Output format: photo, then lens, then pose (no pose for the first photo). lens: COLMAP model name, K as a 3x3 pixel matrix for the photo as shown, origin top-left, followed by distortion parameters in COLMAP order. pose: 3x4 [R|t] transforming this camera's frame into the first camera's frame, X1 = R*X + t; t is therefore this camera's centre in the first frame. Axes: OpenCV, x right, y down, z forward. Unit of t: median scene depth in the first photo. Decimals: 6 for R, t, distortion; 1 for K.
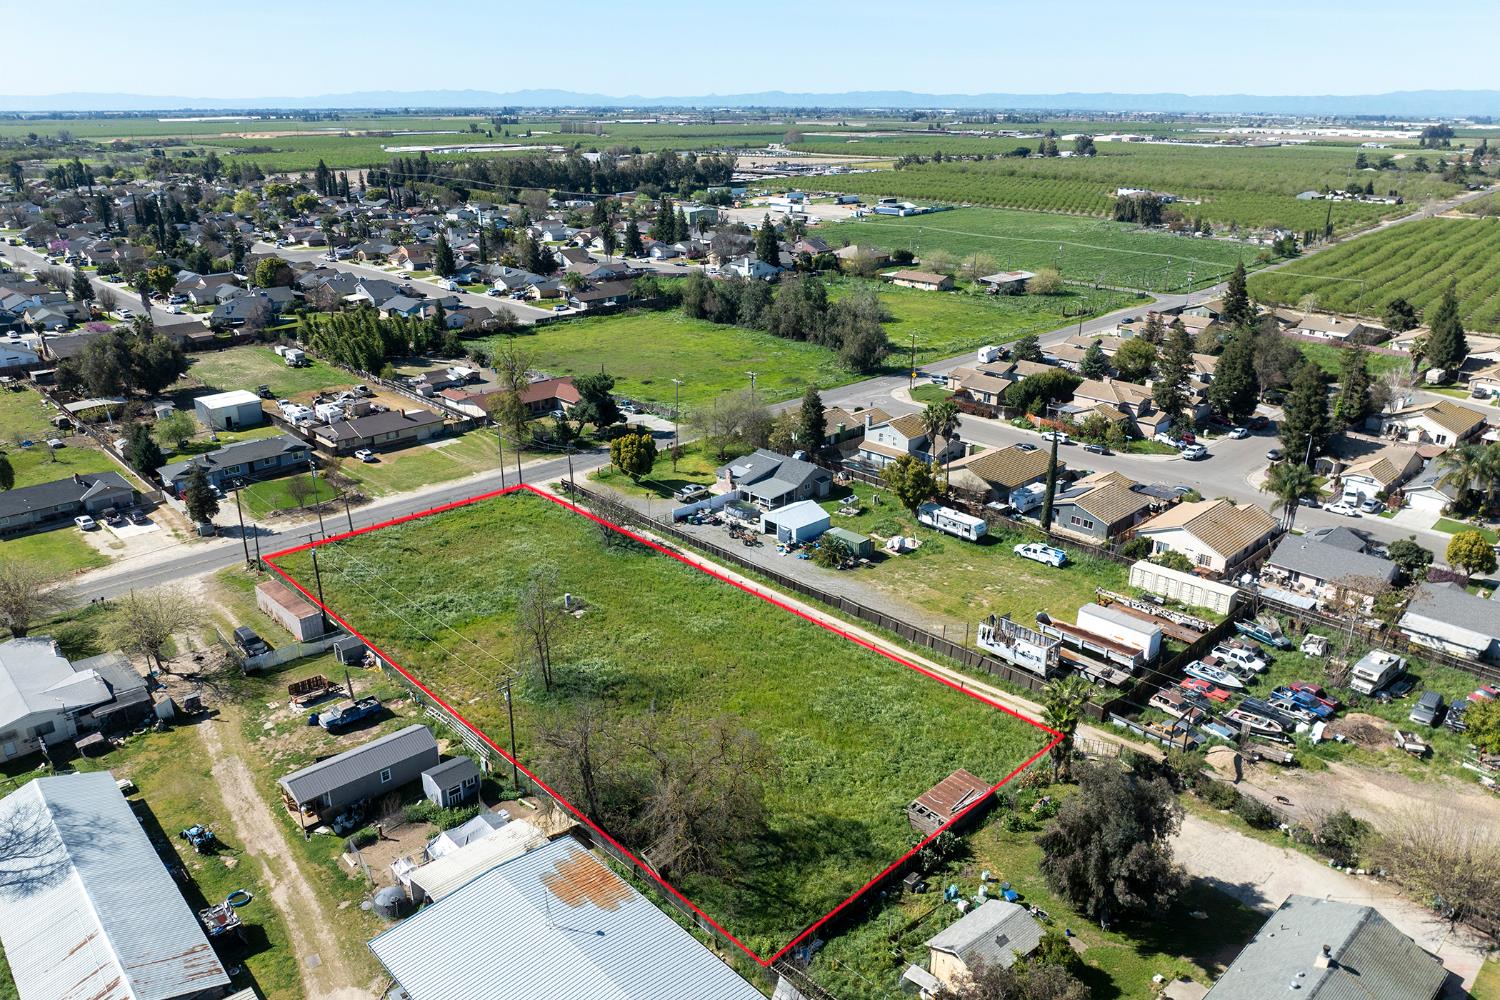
lens RADIAL K [[1069.3, 0, 736.9], [0, 1069.3, 503.3], [0, 0, 1]] dist [-0.040436, 0.000618]
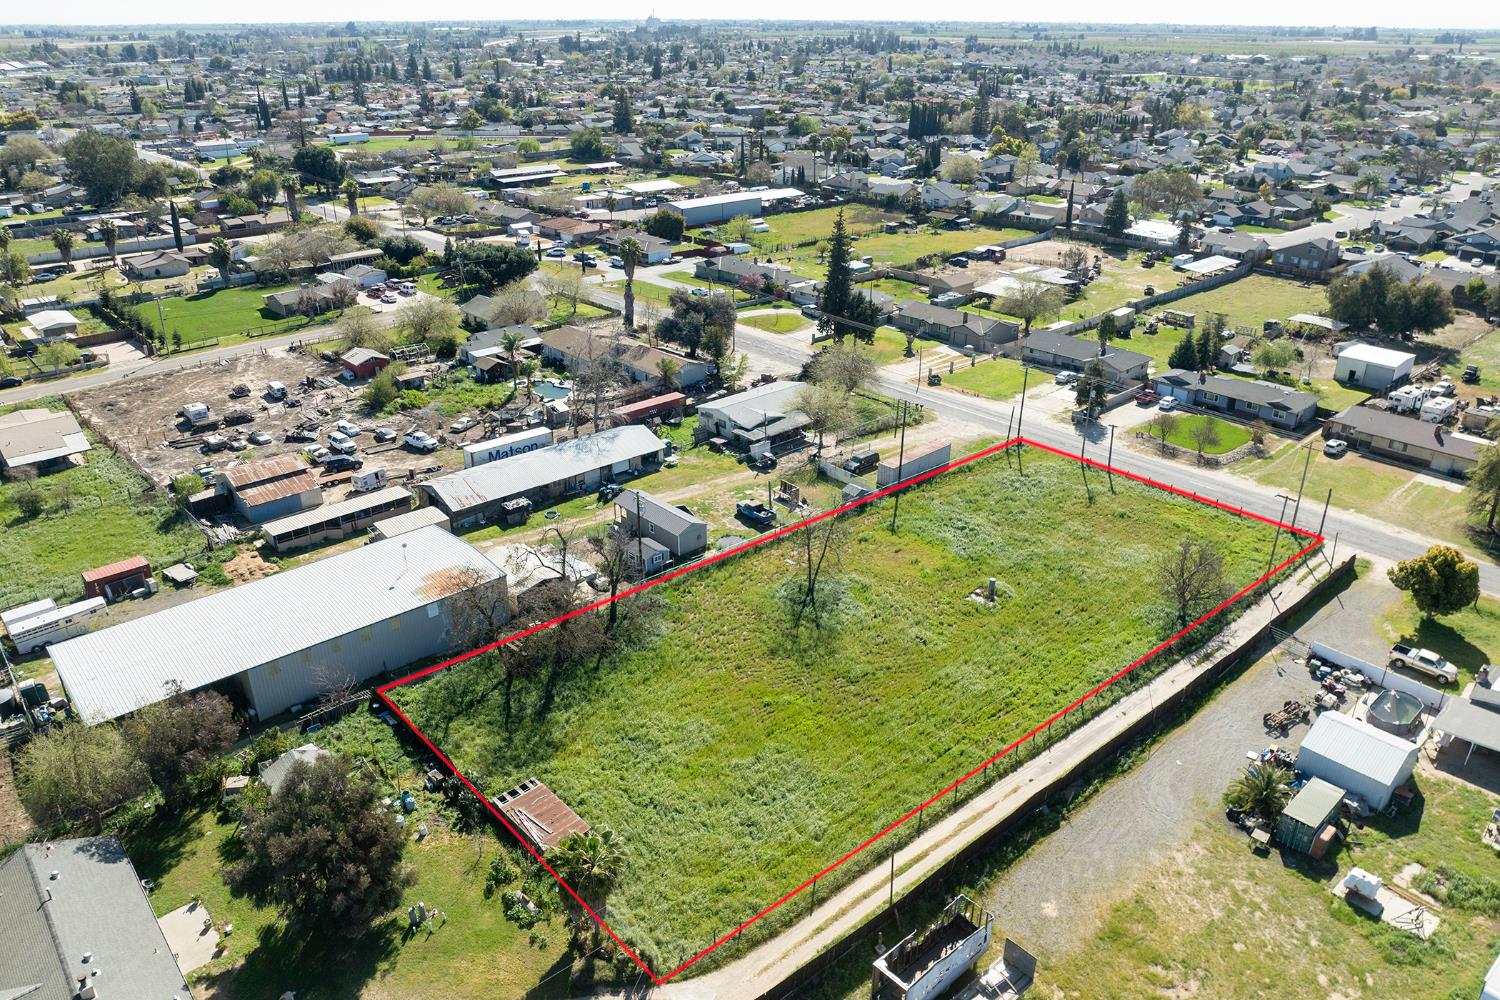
lens RADIAL K [[1069.3, 0, 736.9], [0, 1069.3, 503.3], [0, 0, 1]] dist [-0.040436, 0.000618]
pose [[-0.035092, 0.413821, -0.909682, 0.485099], [-0.351755, 0.846882, 0.398823, -0.190015], [0.935434, 0.333981, 0.115845, 0.525665]]
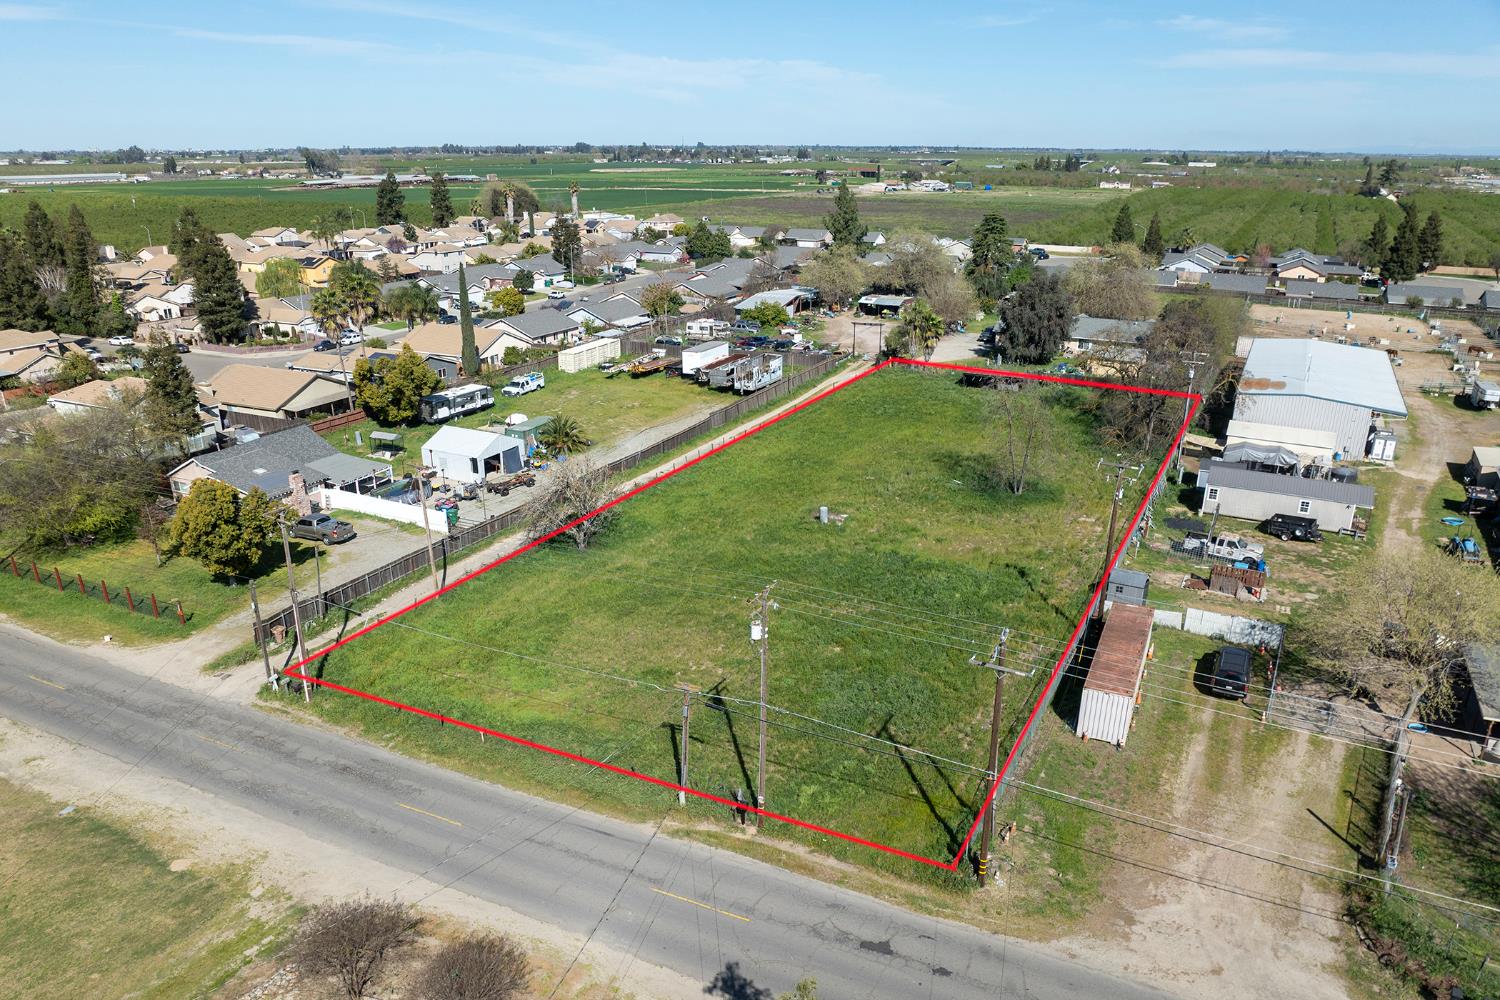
lens RADIAL K [[1069.3, 0, 736.9], [0, 1069.3, 503.3], [0, 0, 1]] dist [-0.040436, 0.000618]
pose [[-0.332477, -0.309870, 0.890752, -0.582078], [0.337215, 0.842985, 0.419120, -0.173622], [-0.880764, 0.439723, -0.175781, 0.904234]]
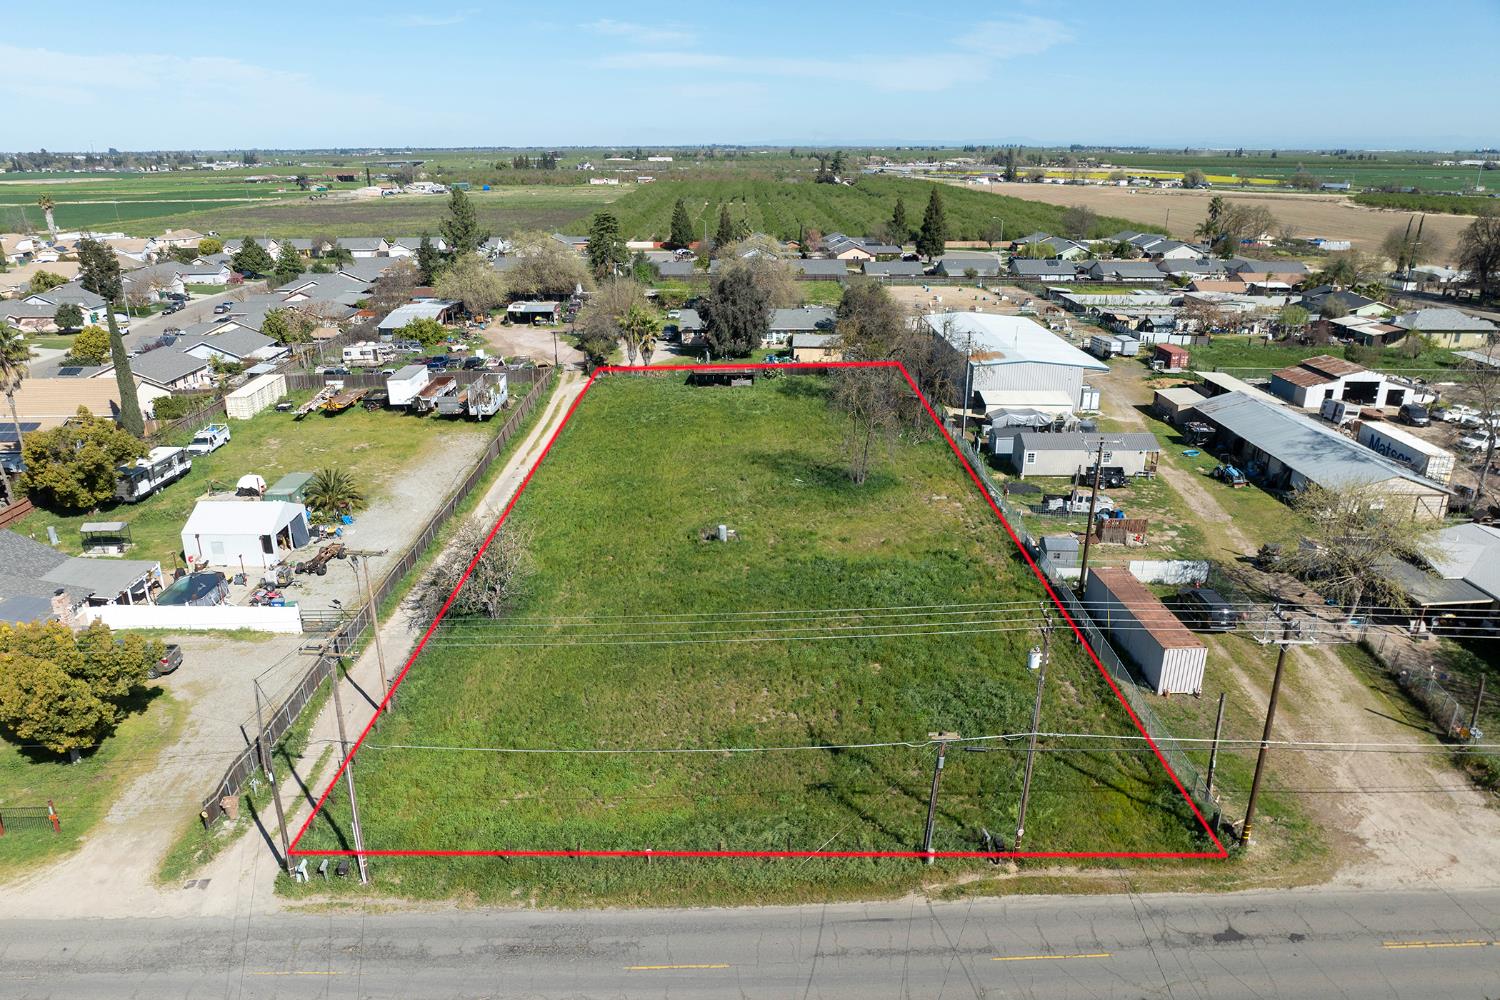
lens RADIAL K [[1069.3, 0, 736.9], [0, 1069.3, 503.3], [0, 0, 1]] dist [-0.040436, 0.000618]
pose [[-0.727435, -0.225538, 0.648052, -0.454117], [0.245498, 0.796380, 0.552730, -0.221881], [-0.640757, 0.561170, -0.523946, 1.029482]]
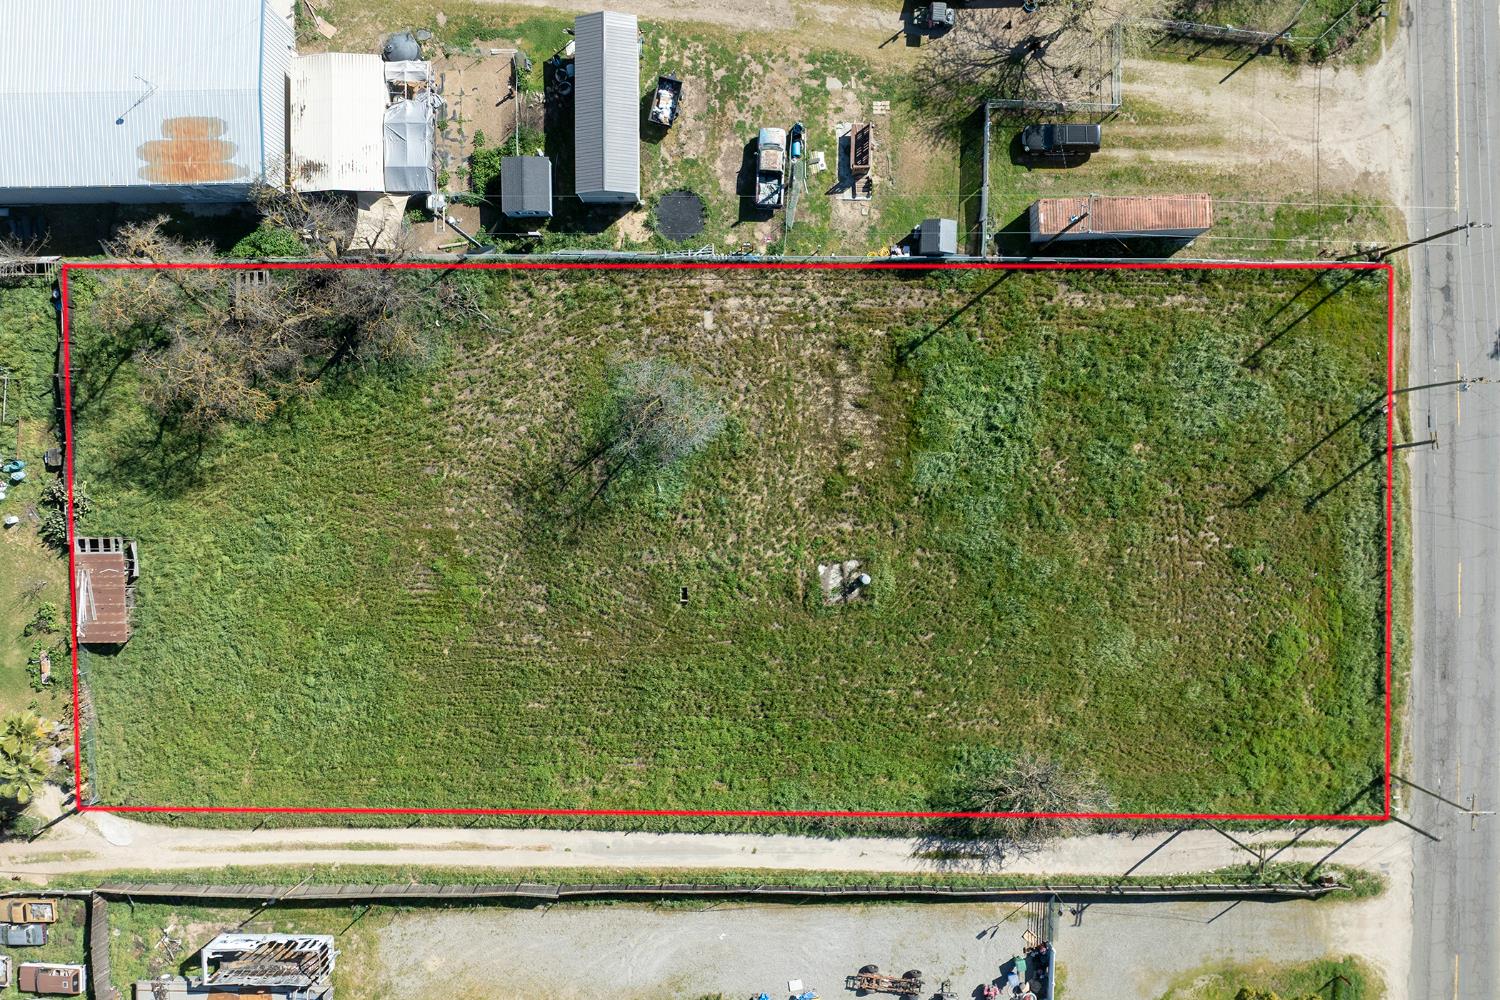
lens RADIAL K [[1069.3, 0, 736.9], [0, 1069.3, 503.3], [0, 0, 1]] dist [-0.040436, 0.000618]
pose [[-0.681563, 0.731472, 0.020516, -0.119631], [-0.261213, -0.269388, 0.926929, -0.346118], [0.683549, 0.626402, 0.374675, 0.539074]]
